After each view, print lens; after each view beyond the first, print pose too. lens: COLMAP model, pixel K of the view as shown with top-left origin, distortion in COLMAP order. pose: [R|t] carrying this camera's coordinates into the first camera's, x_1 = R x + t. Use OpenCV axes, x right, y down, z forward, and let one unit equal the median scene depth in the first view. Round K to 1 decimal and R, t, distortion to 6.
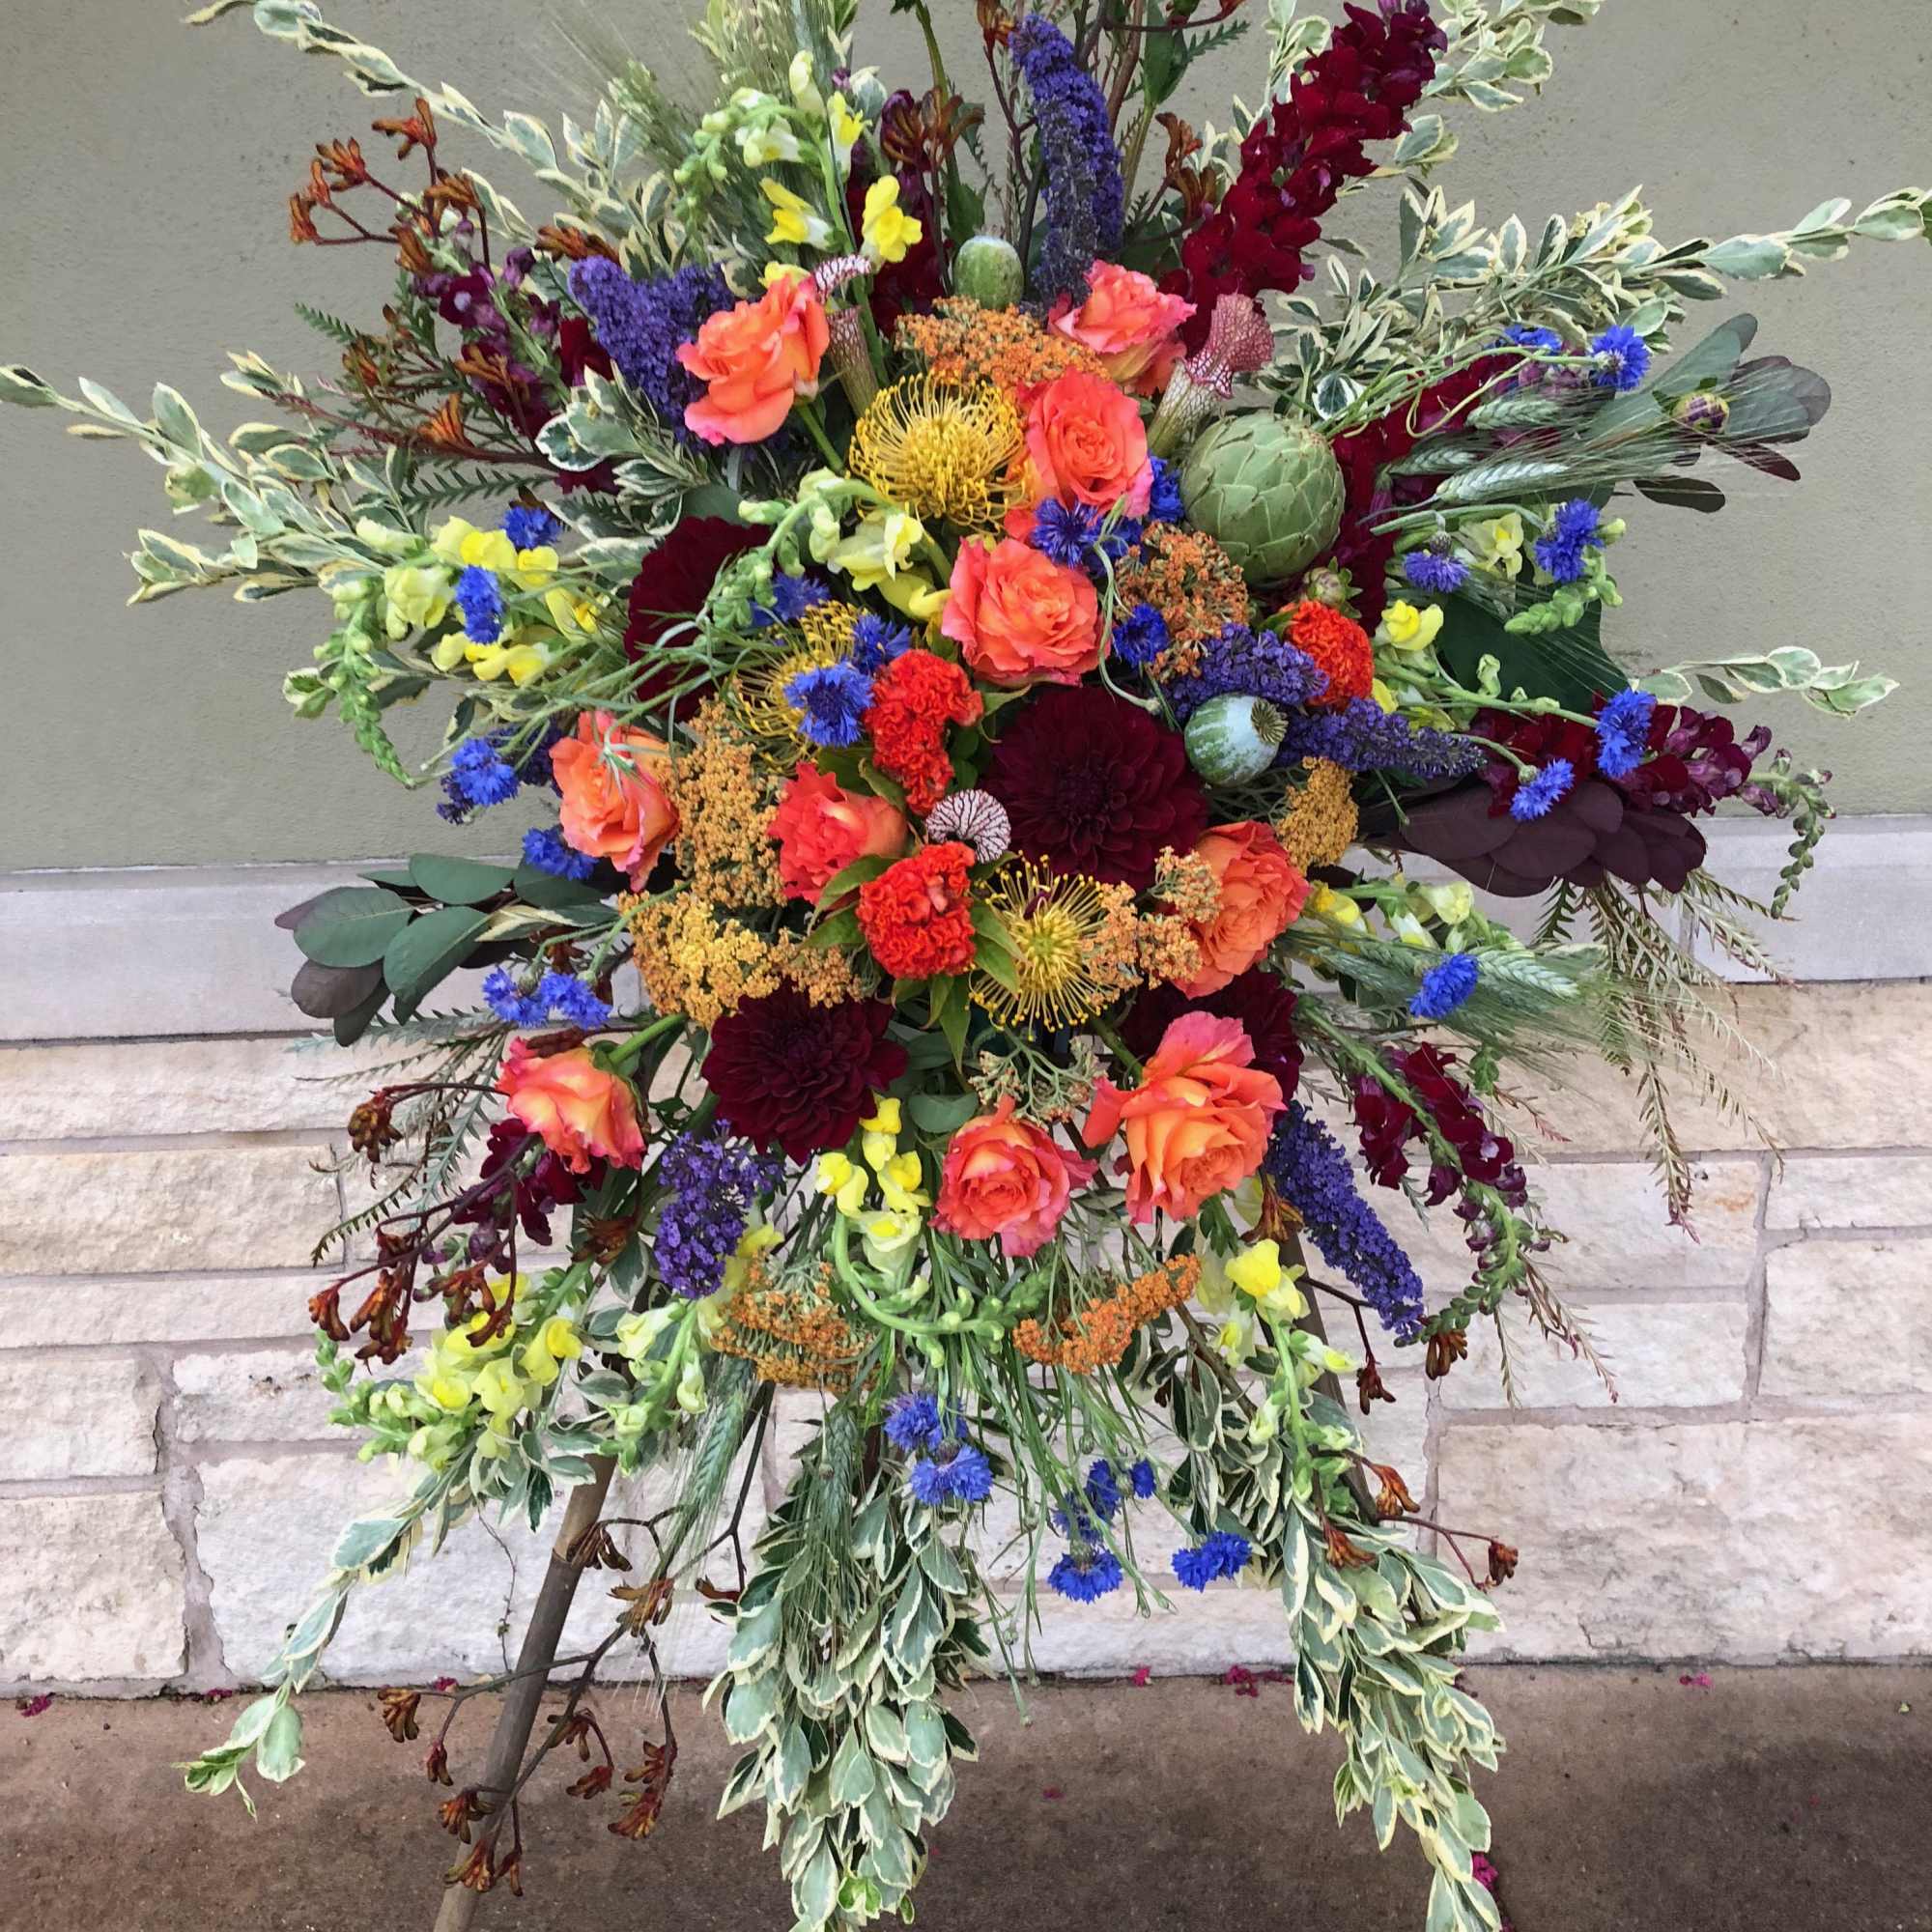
lens RADIAL K [[2008.4, 0, 956.6], [0, 2008.4, 971.4], [0, 0, 1]] dist [0.010952, -0.228293]
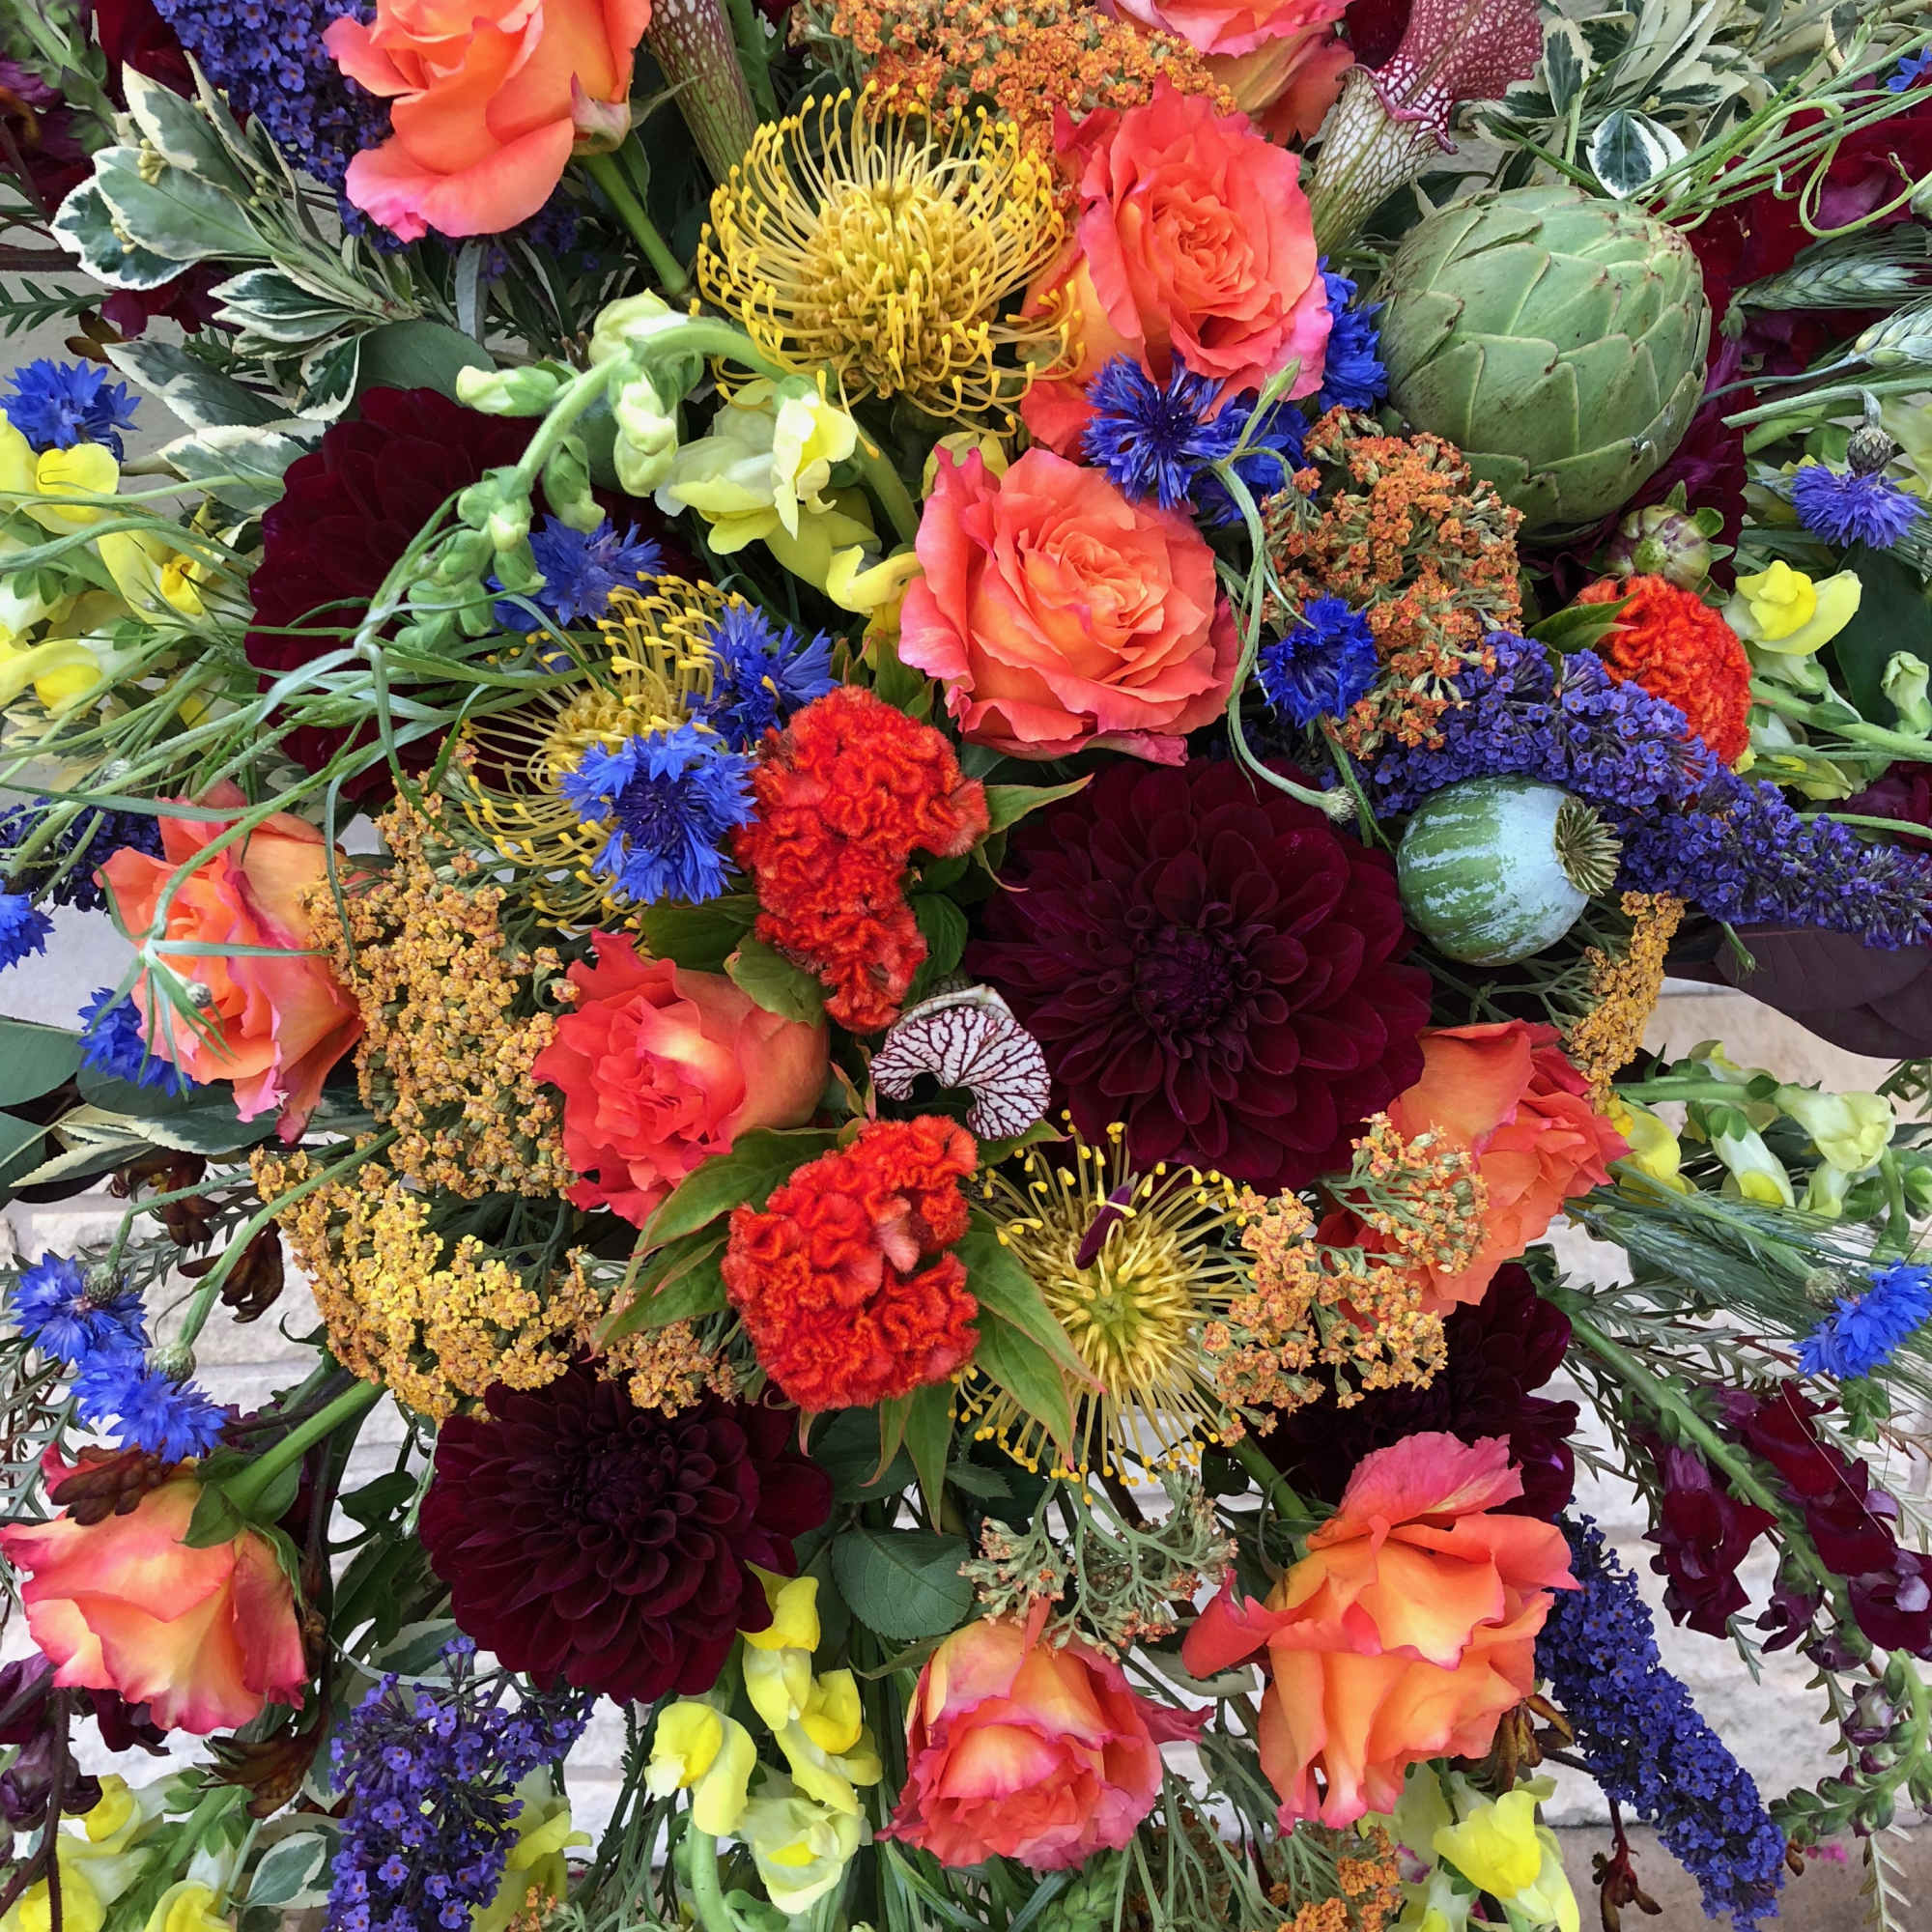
lens RADIAL K [[2157.2, 0, 966.0], [0, 2157.2, 966.0], [0, 0, 1]] dist [-0.011495, -0.024981]
pose [[0.998473, -0.008487, 0.054594, -0.019325], [0.004303, 0.997075, 0.076310, -0.130806], [-0.055082, -0.075958, 0.995588, 0.478784]]
